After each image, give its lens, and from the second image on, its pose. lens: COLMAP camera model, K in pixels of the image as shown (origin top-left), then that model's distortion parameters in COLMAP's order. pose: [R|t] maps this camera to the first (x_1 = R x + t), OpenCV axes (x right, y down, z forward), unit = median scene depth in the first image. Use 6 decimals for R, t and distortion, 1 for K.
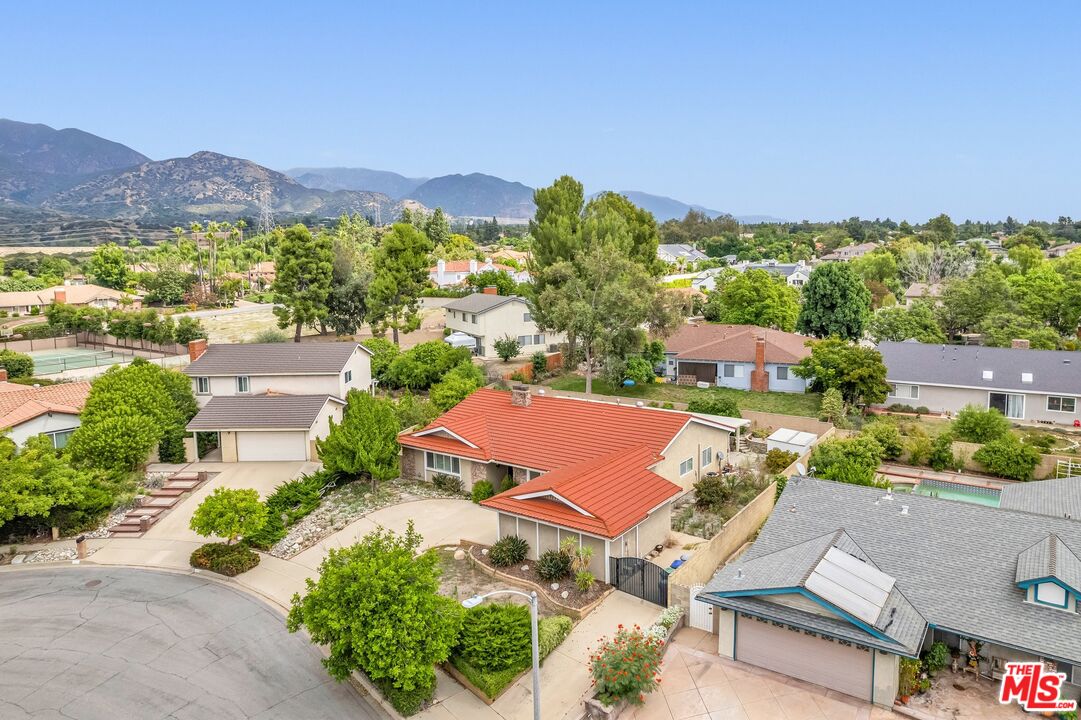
lens RADIAL K [[717.8, 0, 538.3], [0, 717.8, 349.7], [0, 0, 1]] dist [-0.030362, 0.003917]
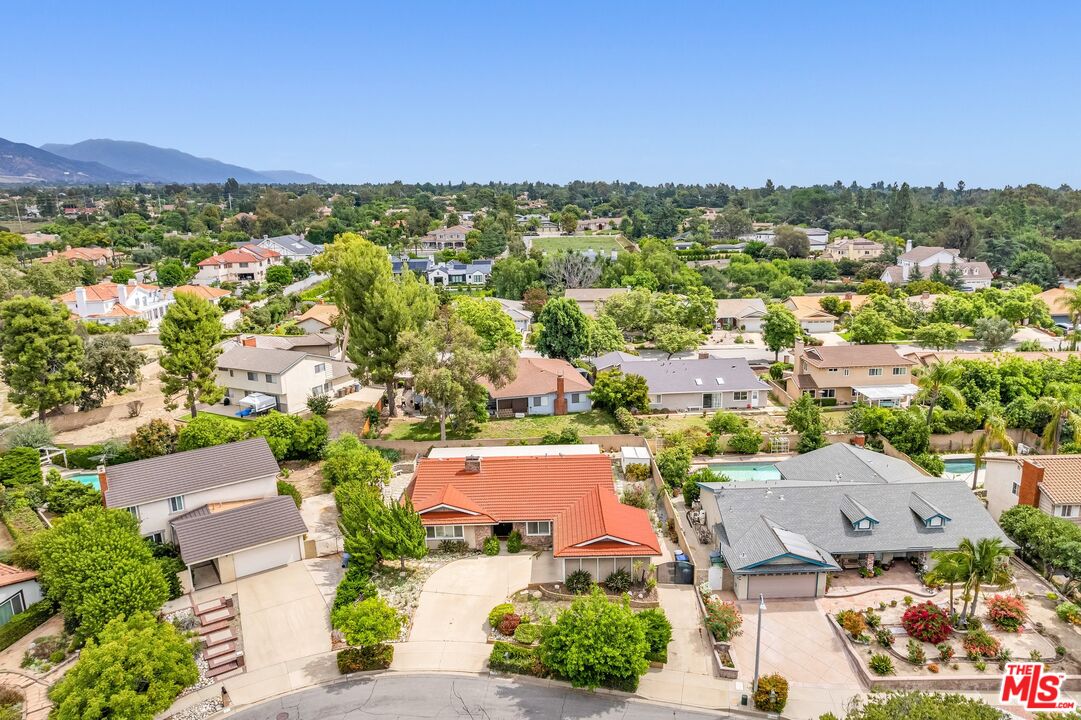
lens RADIAL K [[744.7, 0, 537.3], [0, 744.7, 367.4], [0, 0, 1]] dist [-0.035640, 0.006568]
pose [[0.816414, -0.138132, 0.560703, -0.604292], [0.095473, 0.989894, 0.104852, -0.217202], [-0.569520, -0.032071, 0.821352, -0.135300]]
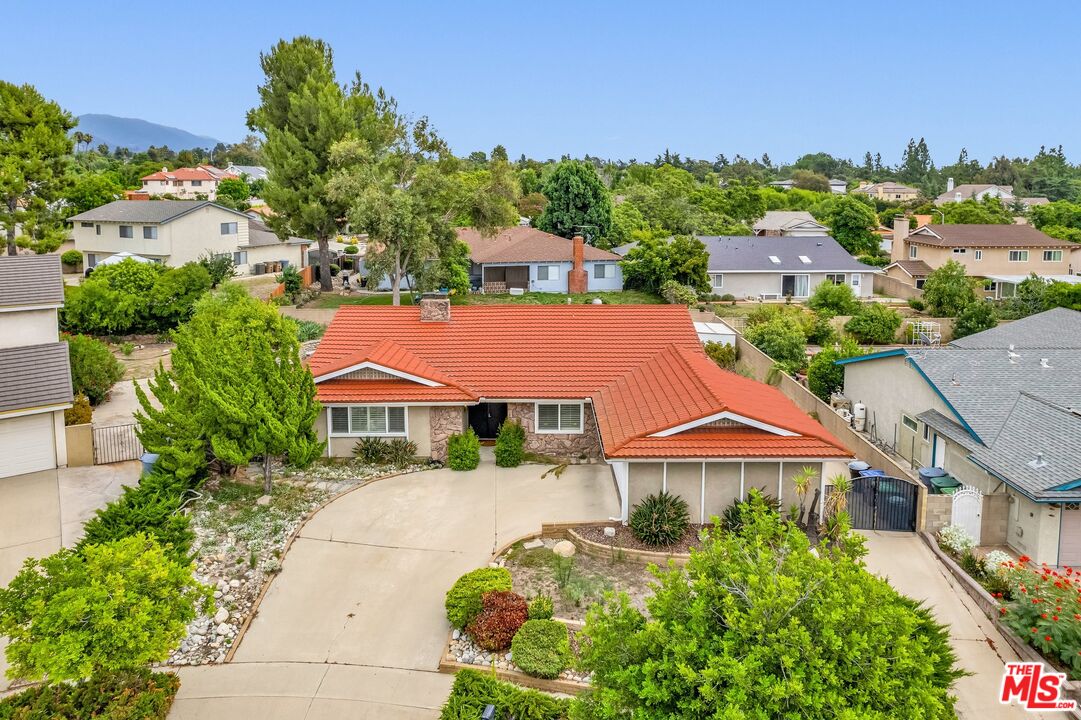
lens RADIAL K [[744.7, 0, 542.1], [0, 744.7, 249.8], [0, 0, 1]] dist [-0.035640, 0.006568]
pose [[0.804890, -0.036001, 0.592331, -0.337259], [0.066782, 0.997313, -0.030131, 0.035531], [-0.589655, 0.063809, 0.805131, 0.338475]]
